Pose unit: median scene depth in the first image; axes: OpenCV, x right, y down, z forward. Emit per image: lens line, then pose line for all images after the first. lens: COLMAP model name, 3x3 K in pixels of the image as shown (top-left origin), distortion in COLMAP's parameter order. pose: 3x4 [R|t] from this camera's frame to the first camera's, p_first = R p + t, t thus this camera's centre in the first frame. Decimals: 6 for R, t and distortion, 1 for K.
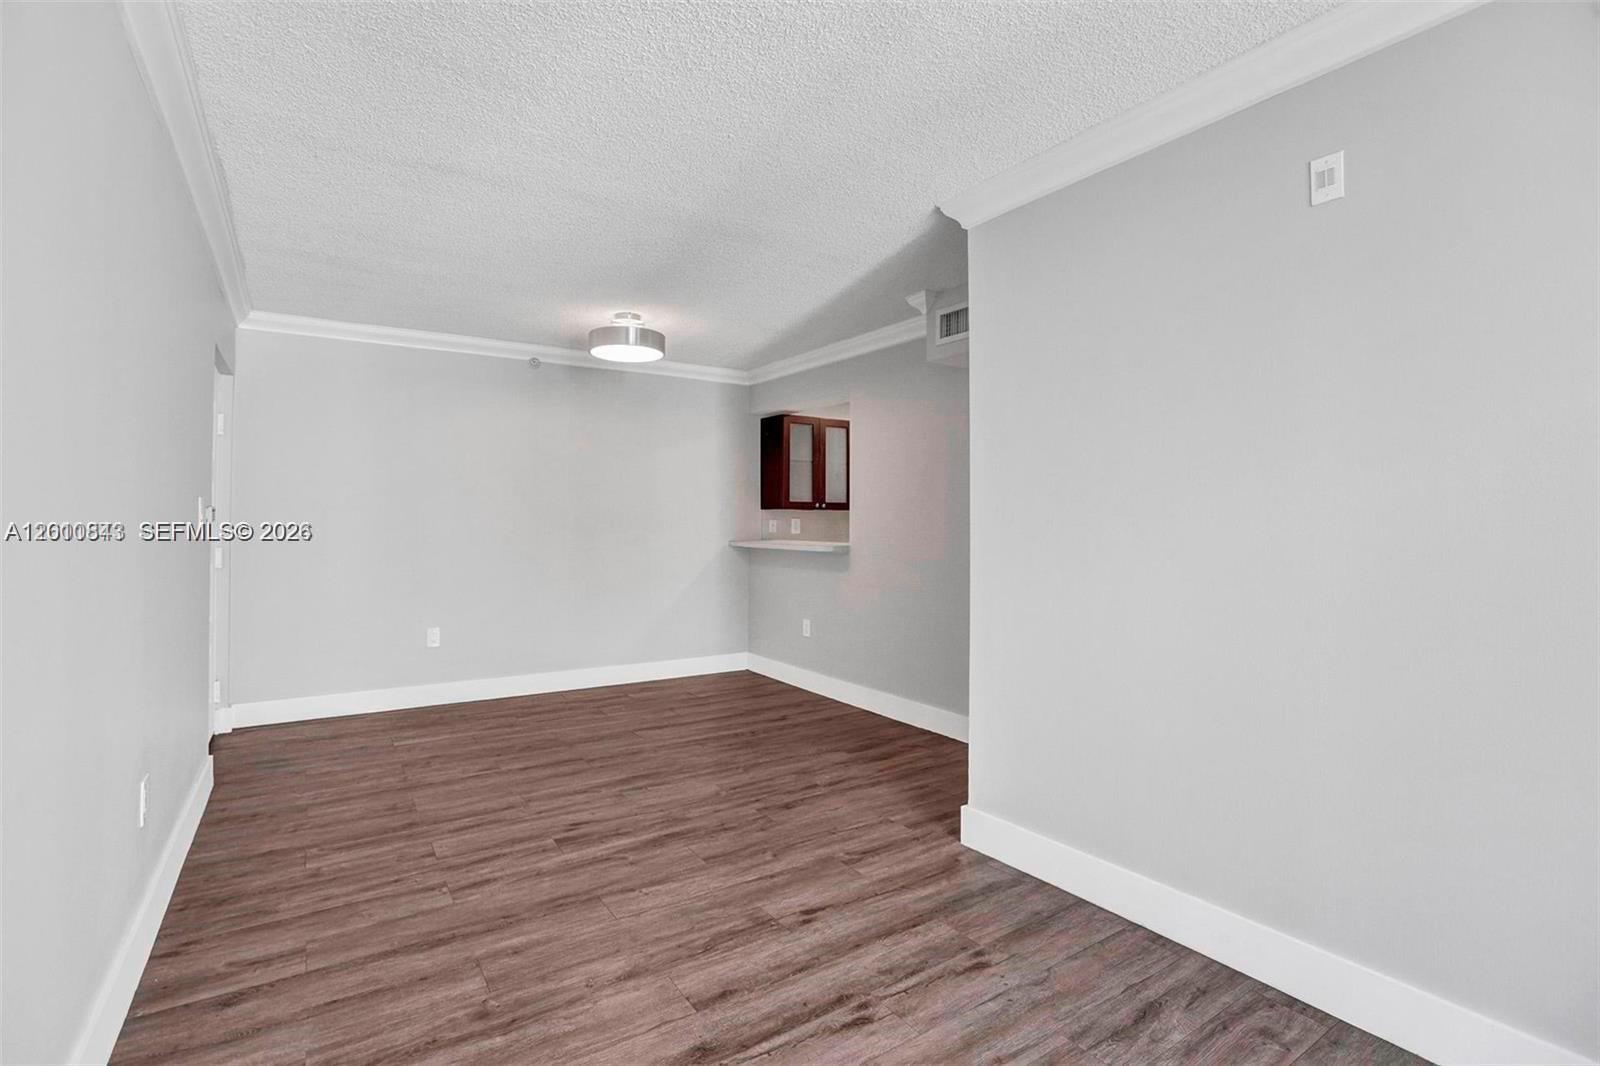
lens RADIAL K [[754.0, 0, 793.1], [0, 754.0, 525.8], [0, 0, 1]] dist [-0.059113, 0.034255]
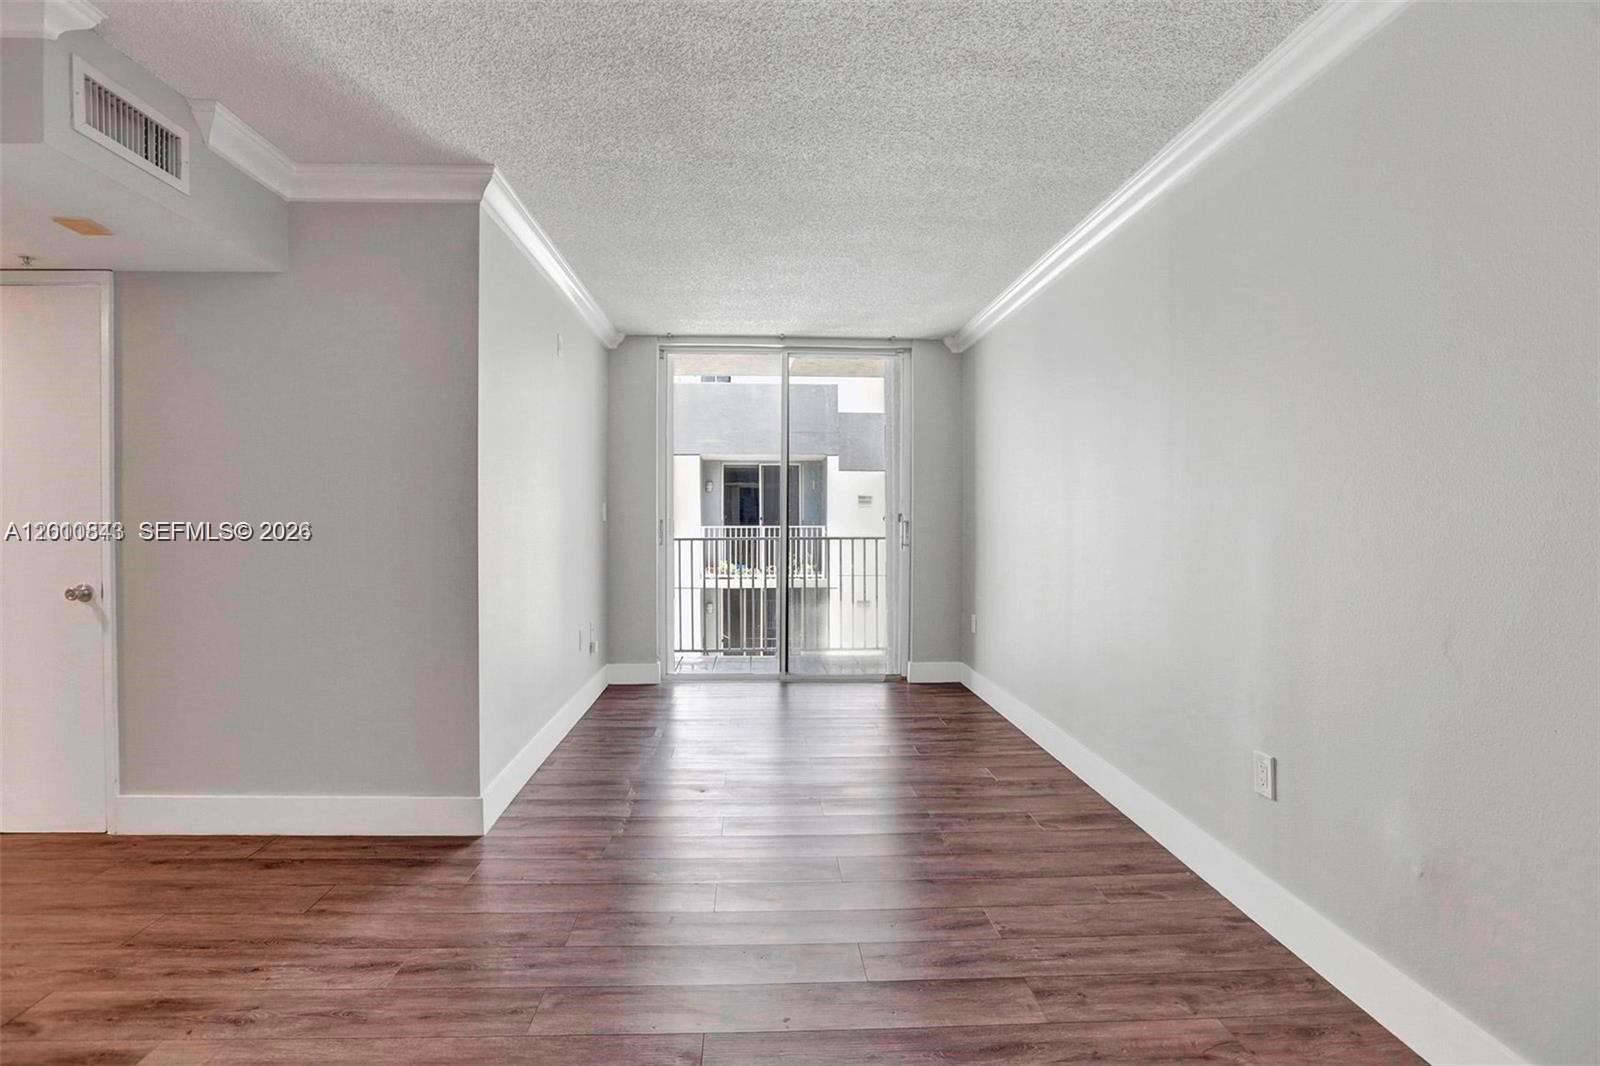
lens RADIAL K [[767.2, 0, 797.9], [0, 767.2, 527.4], [0, 0, 1]] dist [-0.051383, 0.018591]
pose [[-0.866353, -0.007059, 0.499383, -0.521714], [-0.000574, 0.999914, 0.013139, 0.008610], [-0.499433, 0.011096, -0.866282, 1.386587]]
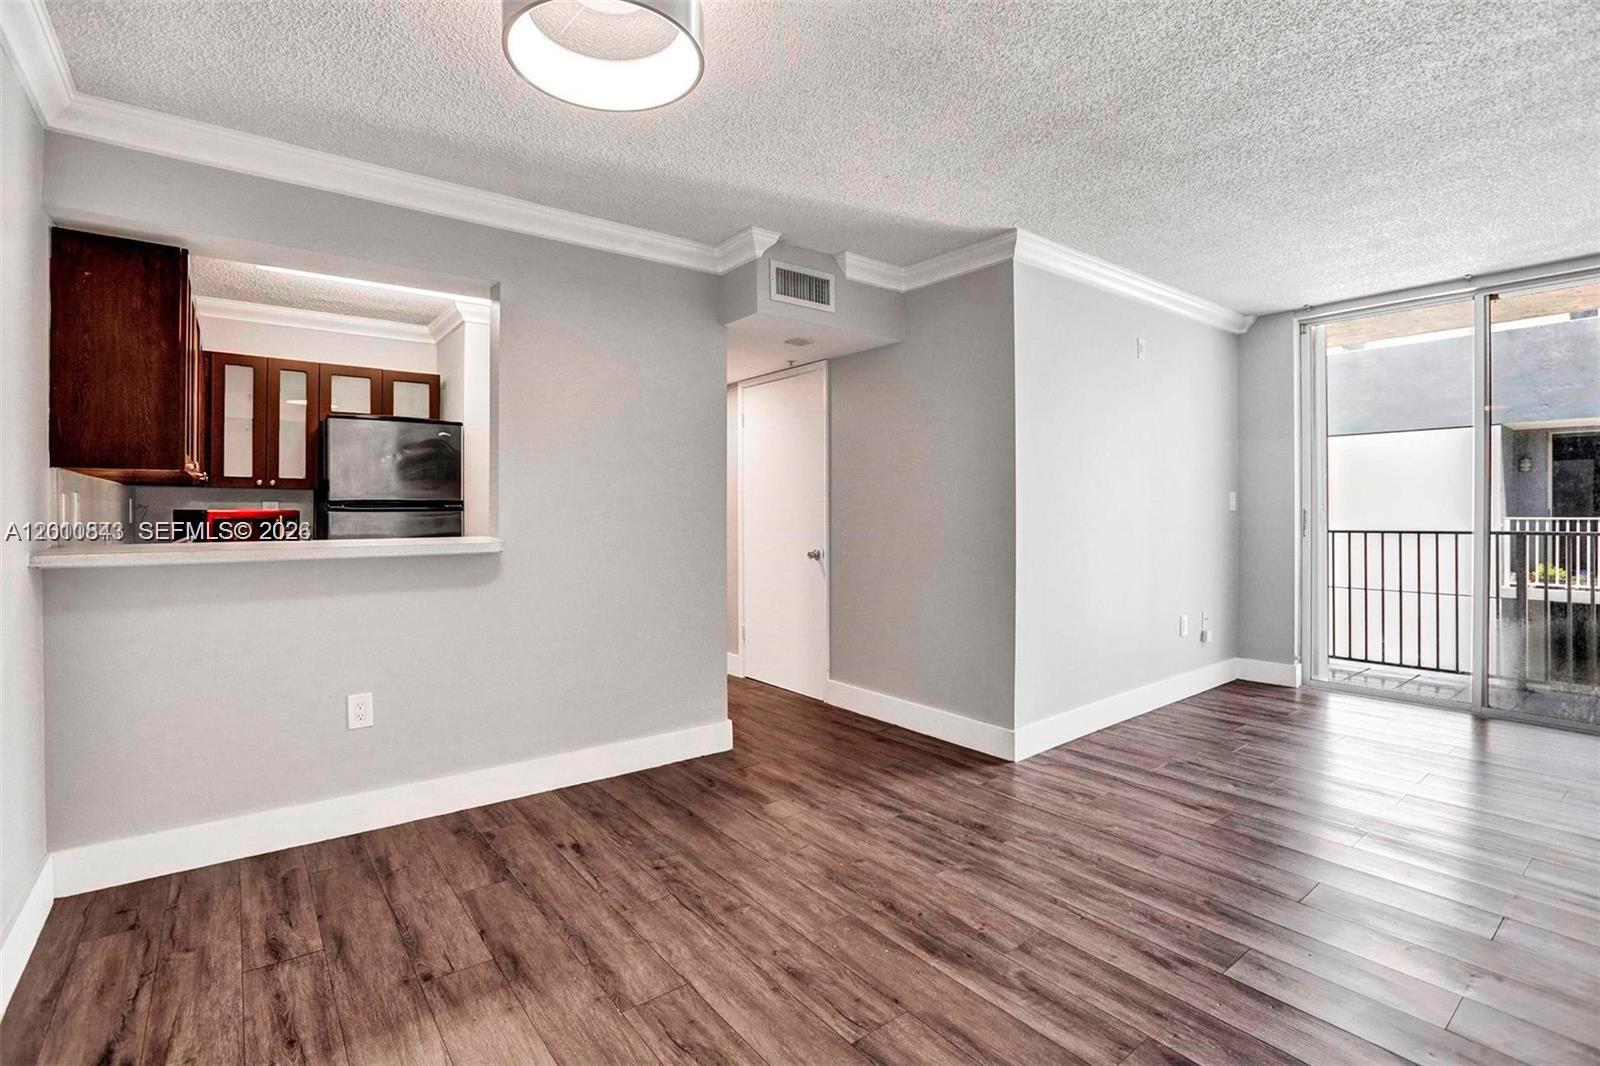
lens RADIAL K [[754.5, 0, 791.7], [0, 754.5, 512.6], [0, 0, 1]] dist [-0.038445, 0.018161]
pose [[-0.091209, -0.005411, 0.995817, -0.811563], [0.004987, 0.999970, 0.005891, 0.006300], [-0.995819, 0.005504, -0.091180, 1.242334]]
